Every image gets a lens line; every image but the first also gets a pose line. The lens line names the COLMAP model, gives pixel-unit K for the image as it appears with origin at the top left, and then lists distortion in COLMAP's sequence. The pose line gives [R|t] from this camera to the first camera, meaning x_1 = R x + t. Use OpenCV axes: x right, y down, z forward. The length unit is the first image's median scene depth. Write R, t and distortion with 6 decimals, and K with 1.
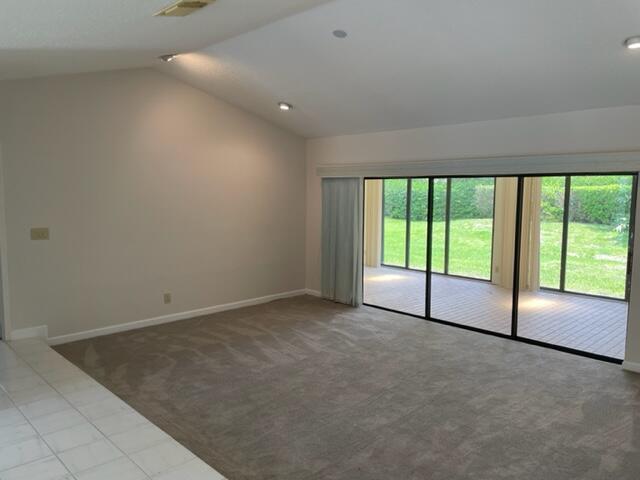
lens RADIAL K [[488.8, 0, 316.0], [0, 488.8, 241.6], [0, 0, 1]] dist [0.007641, -0.013956]
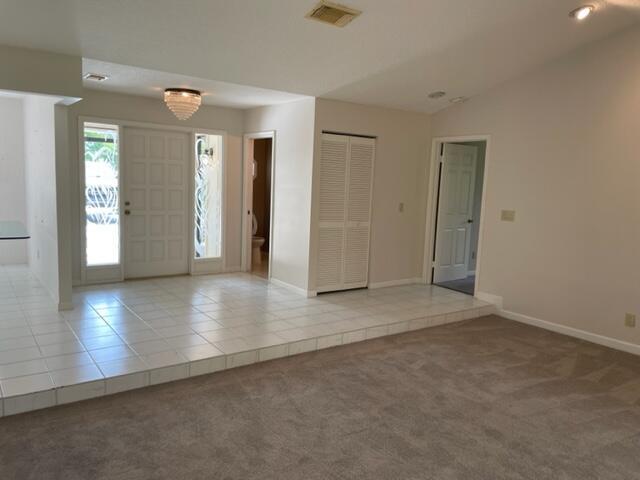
lens RADIAL K [[488.8, 0, 318.4], [0, 488.8, 240.1], [0, 0, 1]] dist [0.007641, -0.013956]
pose [[-0.151313, 0.114053, -0.981884, 0.612388], [-0.144520, 0.980095, 0.136116, -0.050574], [0.977864, 0.162498, -0.131819, 0.722427]]
